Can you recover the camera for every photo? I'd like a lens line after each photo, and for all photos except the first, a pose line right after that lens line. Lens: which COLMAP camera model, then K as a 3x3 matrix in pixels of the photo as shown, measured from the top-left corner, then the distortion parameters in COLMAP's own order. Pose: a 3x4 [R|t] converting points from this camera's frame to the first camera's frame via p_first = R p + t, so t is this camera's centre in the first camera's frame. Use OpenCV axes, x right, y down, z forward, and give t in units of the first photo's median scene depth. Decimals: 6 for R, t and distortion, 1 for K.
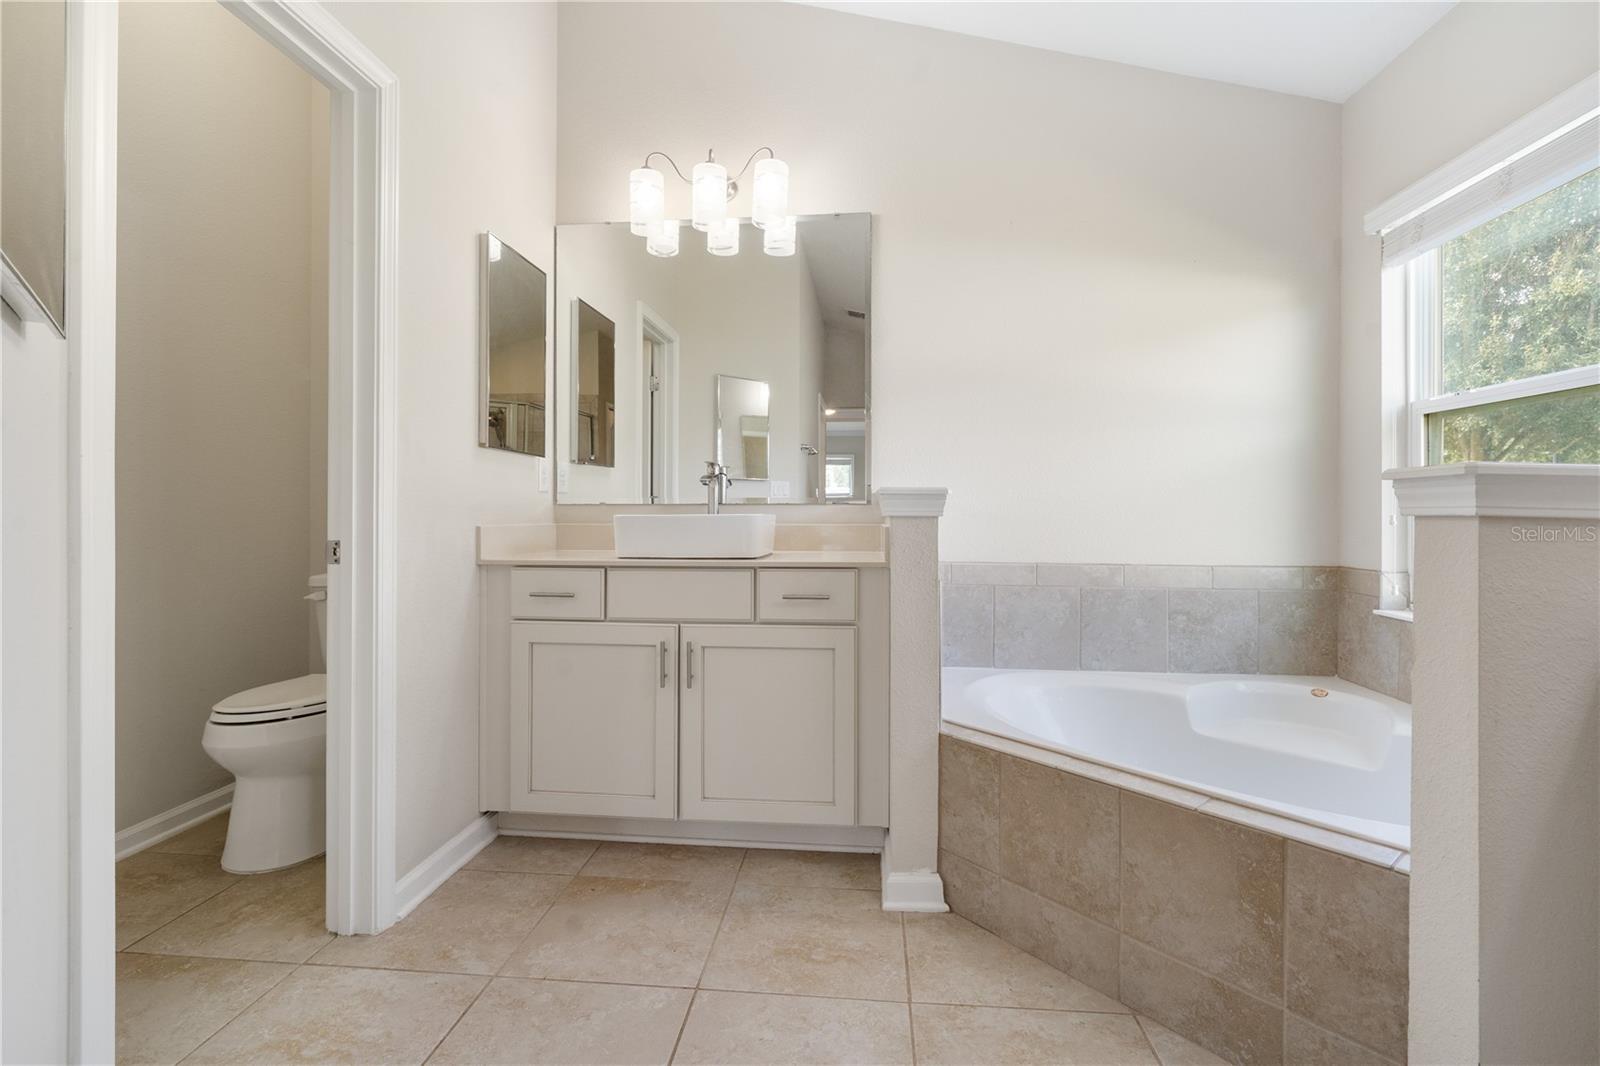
lens RADIAL K [[729.8, 0, 801.4], [0, 729.8, 520.8], [0, 0, 1]] dist [-0.005301, 0.000480]
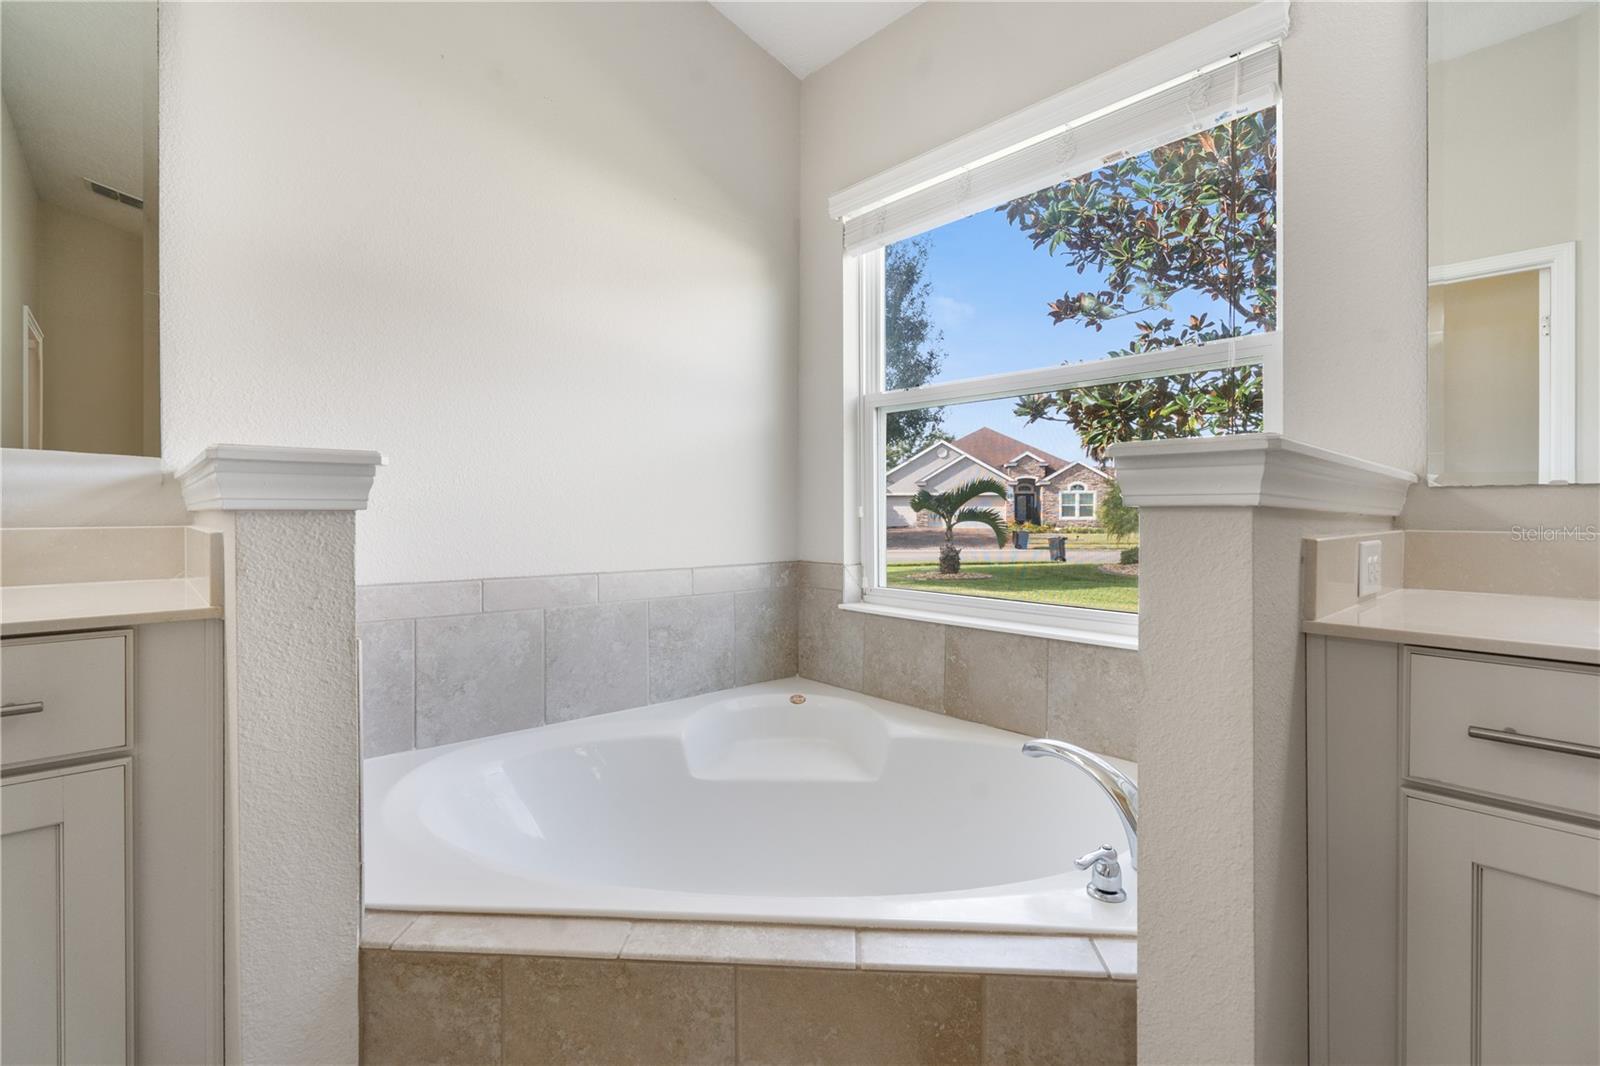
lens RADIAL K [[729.8, 0, 785.7], [0, 729.8, 508.9], [0, 0, 1]] dist [-0.005301, 0.000480]
pose [[0.675751, -0.002201, 0.737127, 0.018506], [0.007752, 0.999961, -0.004121, -0.002032], [-0.737089, 0.008499, 0.675742, 0.391116]]
